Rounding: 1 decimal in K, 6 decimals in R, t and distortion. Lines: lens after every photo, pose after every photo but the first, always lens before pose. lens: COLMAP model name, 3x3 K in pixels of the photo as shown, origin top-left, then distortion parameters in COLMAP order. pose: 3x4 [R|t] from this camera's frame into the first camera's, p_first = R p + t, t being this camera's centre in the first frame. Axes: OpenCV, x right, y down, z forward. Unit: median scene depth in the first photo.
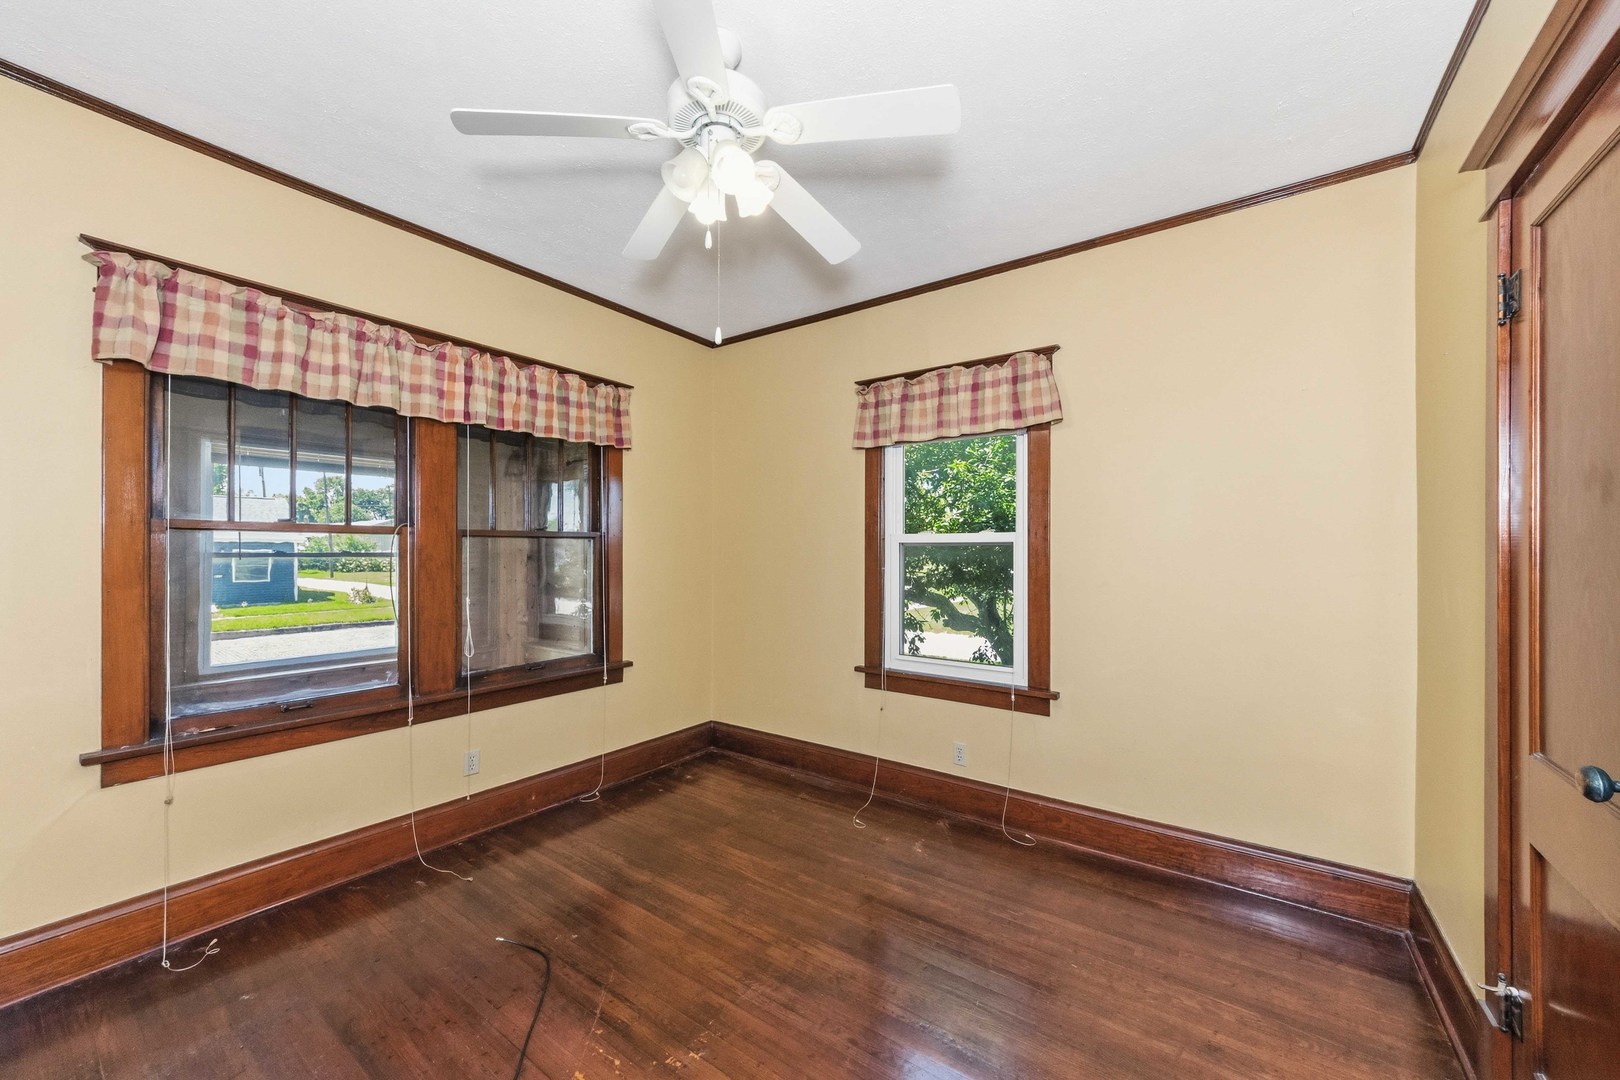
lens RADIAL K [[599.5, 0, 800.5], [0, 599.5, 548.0], [0, 0, 1]] dist [0.001402, -0.004326]
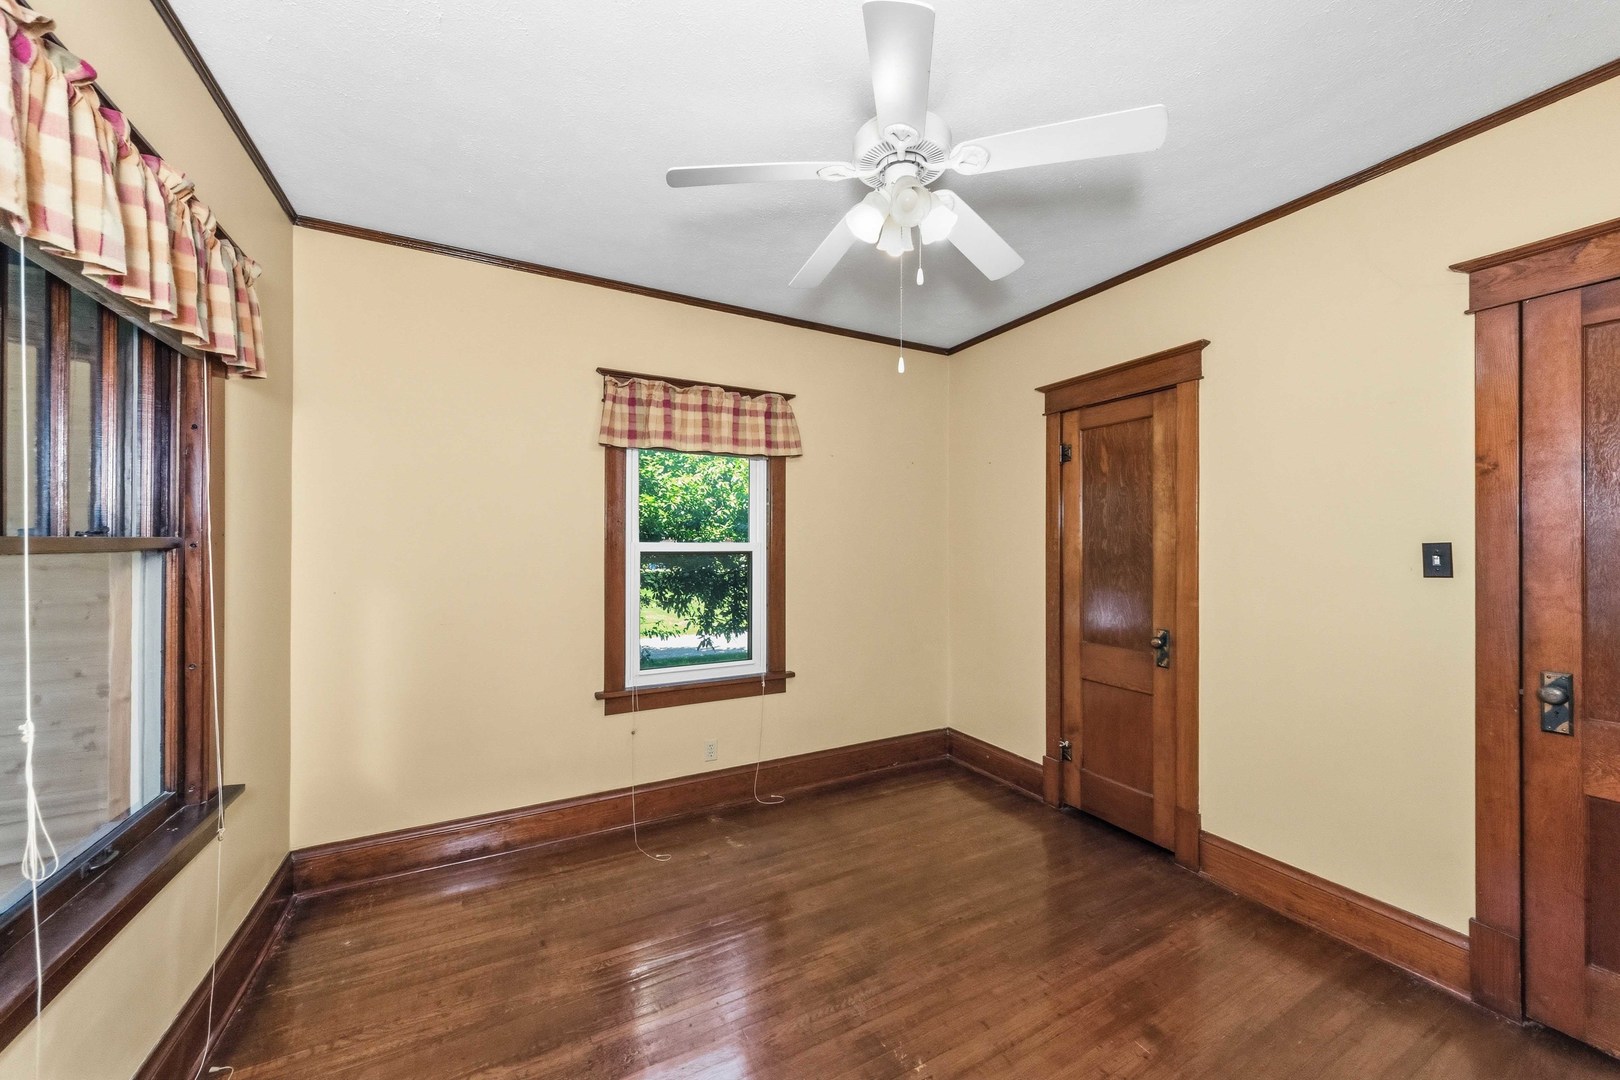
lens RADIAL K [[623.4, 0, 778.9], [0, 623.4, 537.6], [0, 0, 1]] dist [0.000927, -0.000095]
pose [[0.438476, 0.003576, 0.898736, -0.715000], [-0.003342, 0.999992, -0.002349, -0.033798], [-0.898737, -0.001973, 0.438485, 0.428898]]
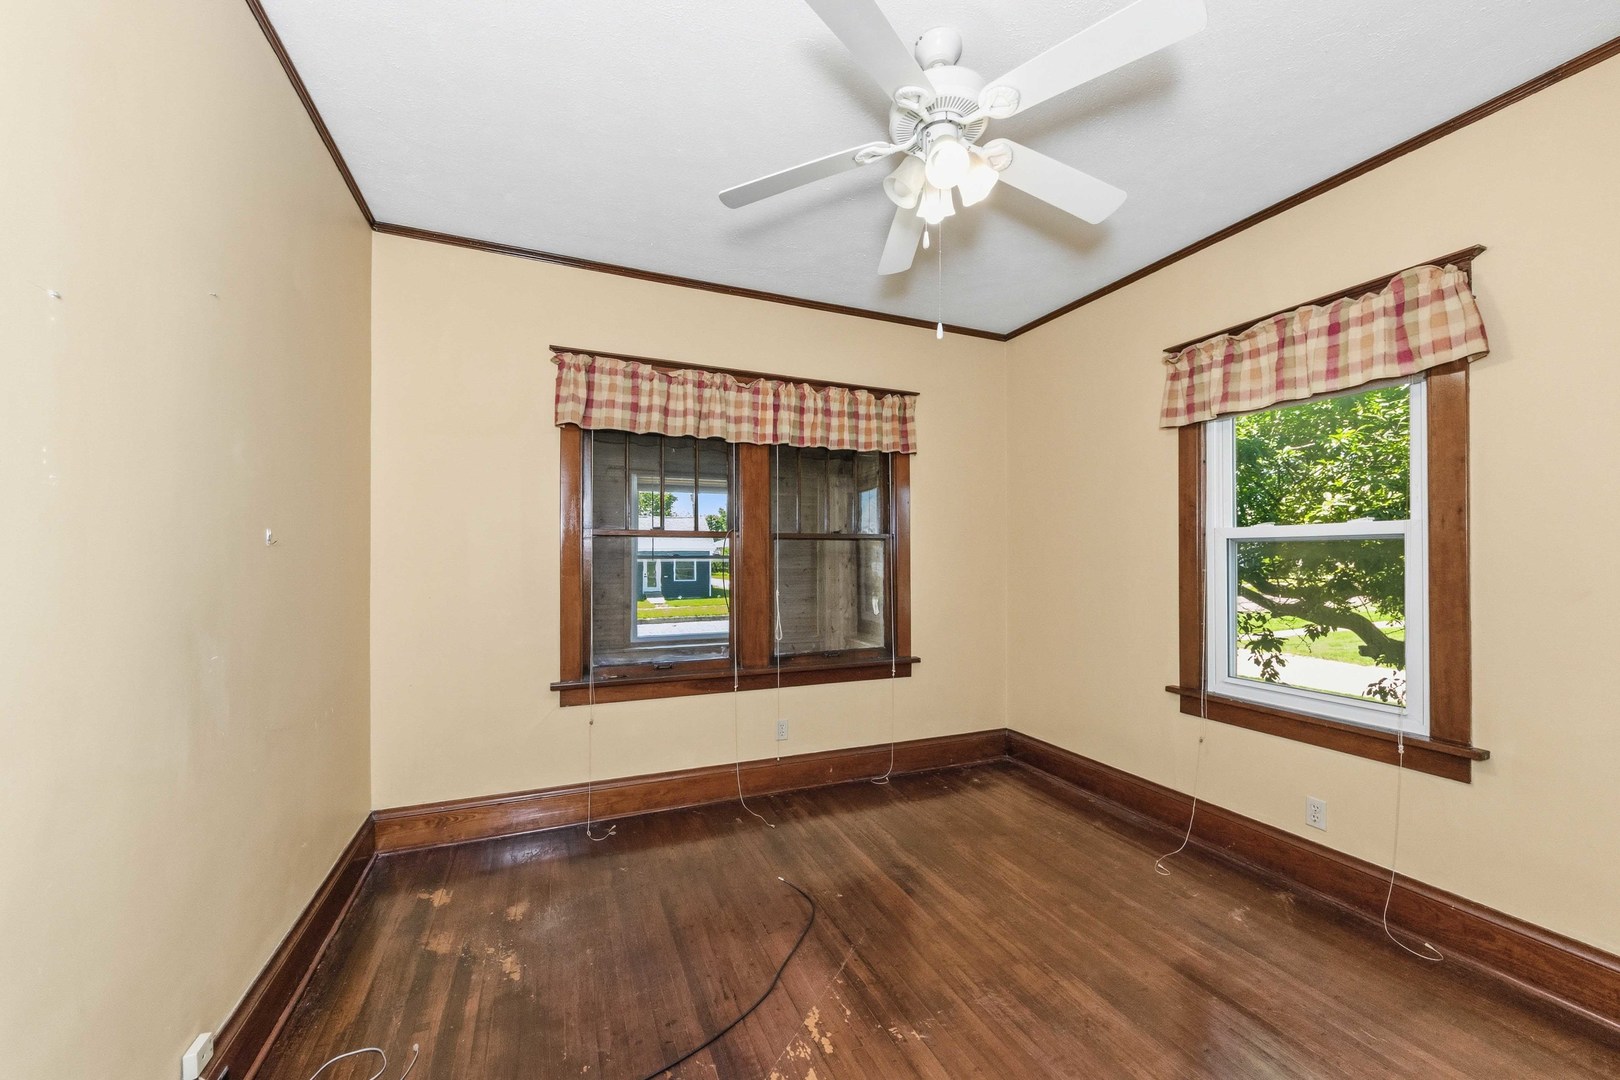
lens RADIAL K [[601.8, 0, 805.0], [0, 601.8, 551.9], [0, 0, 1]] dist [0.001550, -0.003774]
pose [[0.853947, -0.006363, -0.520321, 0.115926], [0.003745, 0.999974, -0.006083, 0.014433], [0.520346, 0.003246, 0.853949, 0.009434]]
